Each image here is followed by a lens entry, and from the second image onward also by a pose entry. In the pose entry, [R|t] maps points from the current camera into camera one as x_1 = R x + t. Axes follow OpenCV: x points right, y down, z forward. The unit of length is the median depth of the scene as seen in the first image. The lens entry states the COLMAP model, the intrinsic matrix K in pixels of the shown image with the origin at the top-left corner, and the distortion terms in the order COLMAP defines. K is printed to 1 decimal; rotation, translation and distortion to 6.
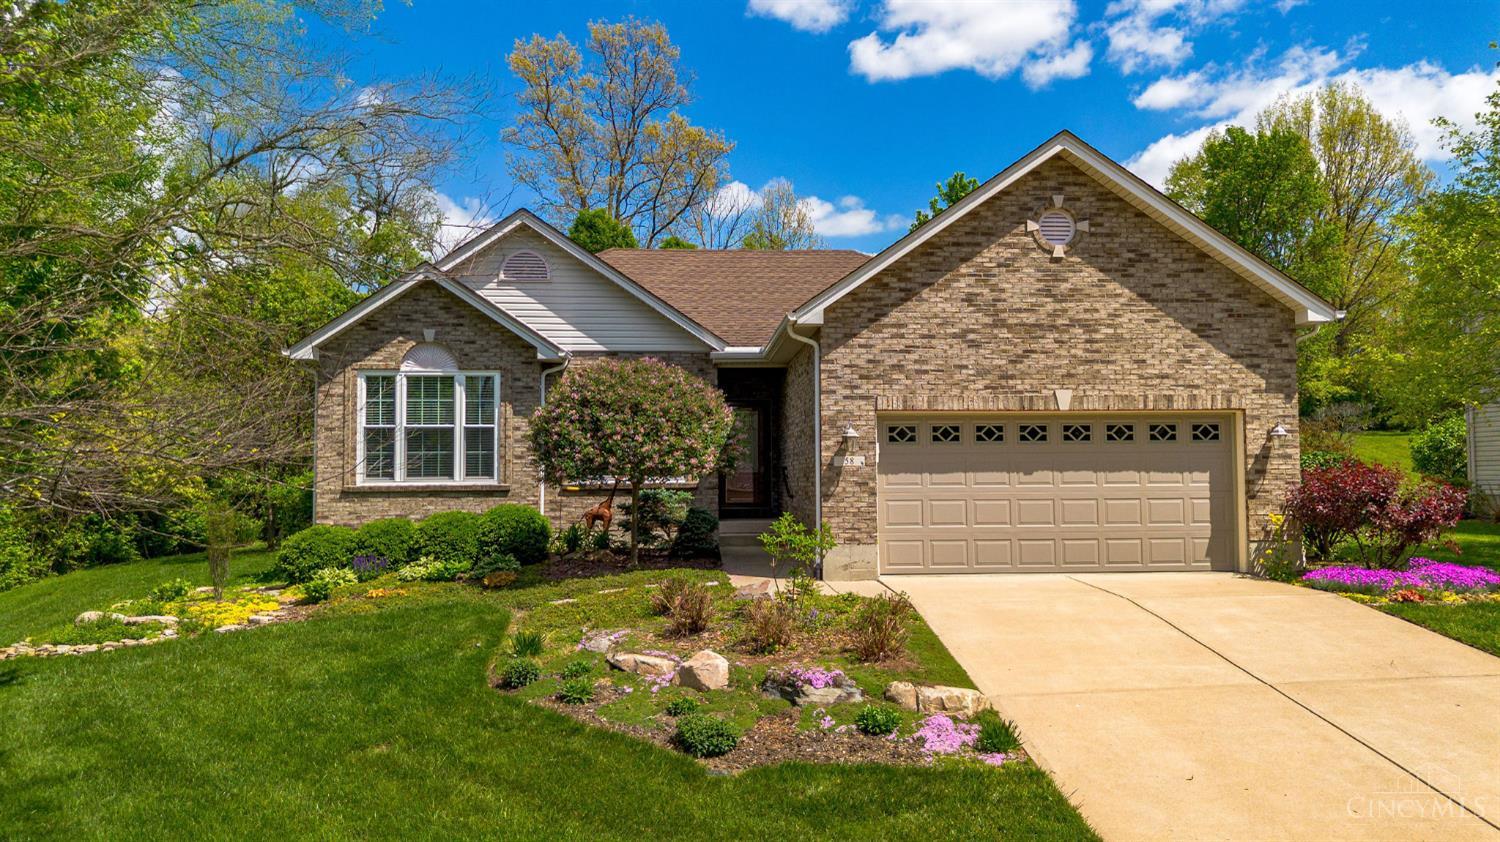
lens RADIAL K [[1057.5, 0, 750.0], [0, 1057.5, 421.0], [0, 0, 1]] dist [0.058414, -0.059056]
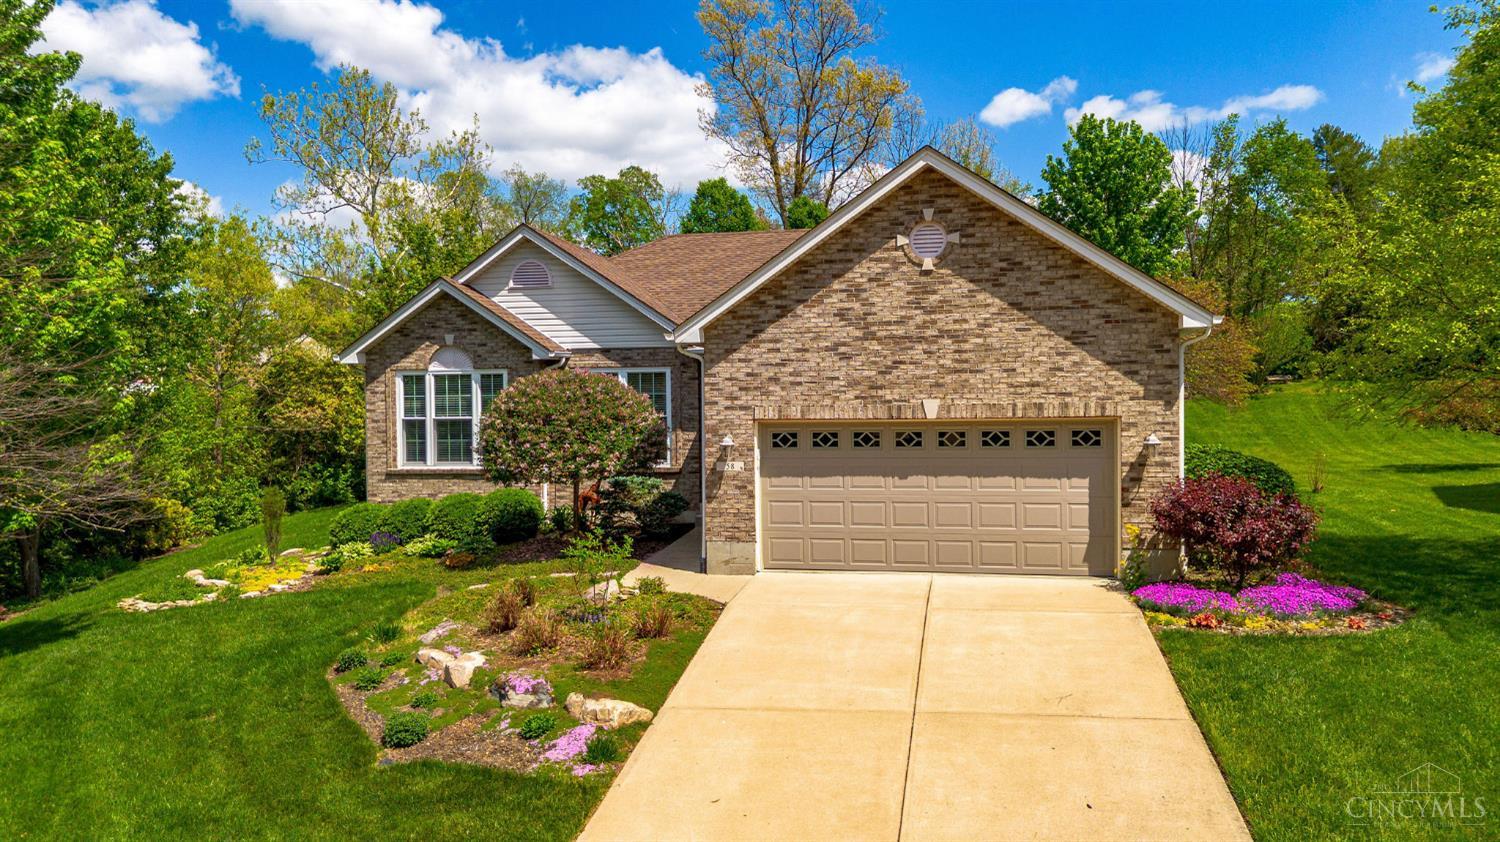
lens RADIAL K [[1057.5, 0, 750.0], [0, 1057.5, 421.0], [0, 0, 1]] dist [0.058414, -0.059056]
pose [[0.964928, -0.000525, -0.262513, 0.391179], [0.020129, 0.997202, 0.071995, -0.085152], [0.261740, -0.074754, 0.962239, -0.042311]]
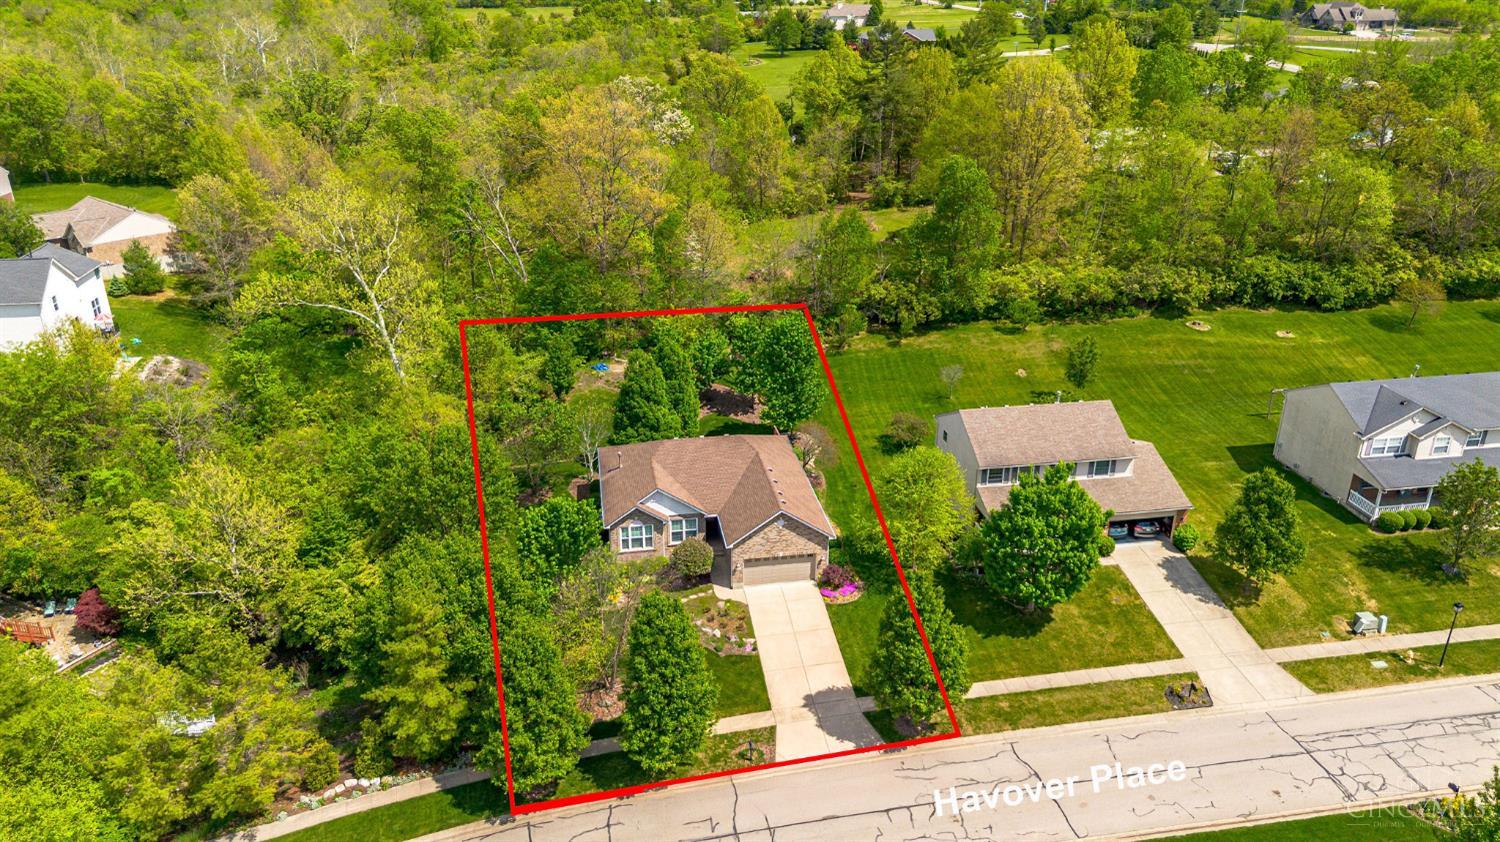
lens RADIAL K [[1057.5, 0, 750.0], [0, 1057.5, 421.0], [0, 0, 1]] dist [0.058414, -0.059056]
pose [[0.995320, -0.033582, 0.090614, -0.273134], [-0.010533, 0.894392, 0.447160, -2.761943], [-0.096061, -0.446022, 0.889852, -3.079154]]
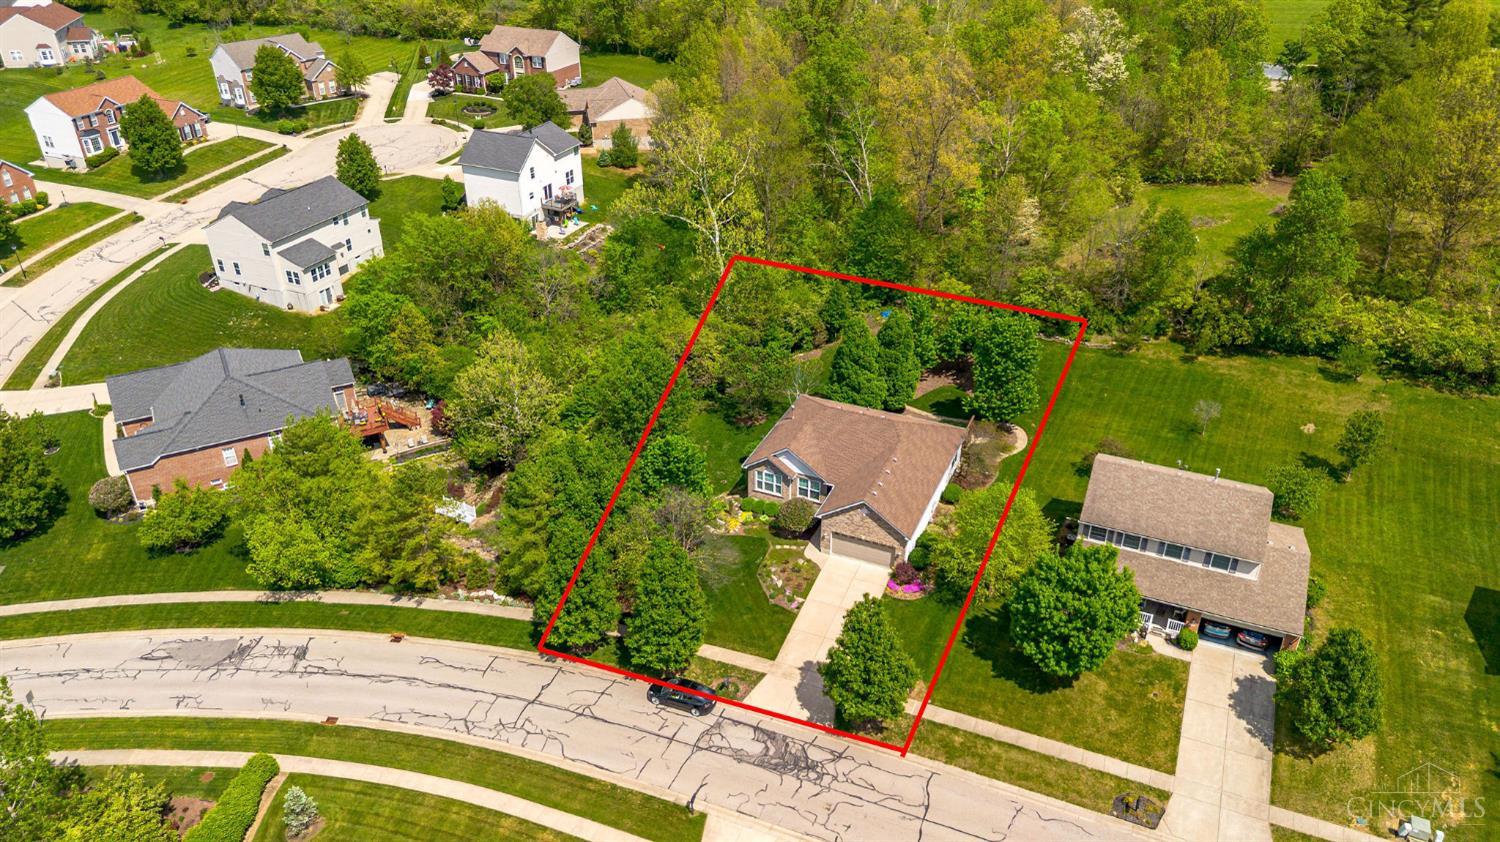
lens RADIAL K [[1057.5, 0, 750.0], [0, 1057.5, 421.0], [0, 0, 1]] dist [0.058414, -0.059056]
pose [[0.885983, 0.236720, -0.398746, 1.804244], [0.025344, 0.833885, 0.551357, -3.533817], [0.463025, -0.498598, 0.732808, -2.967657]]
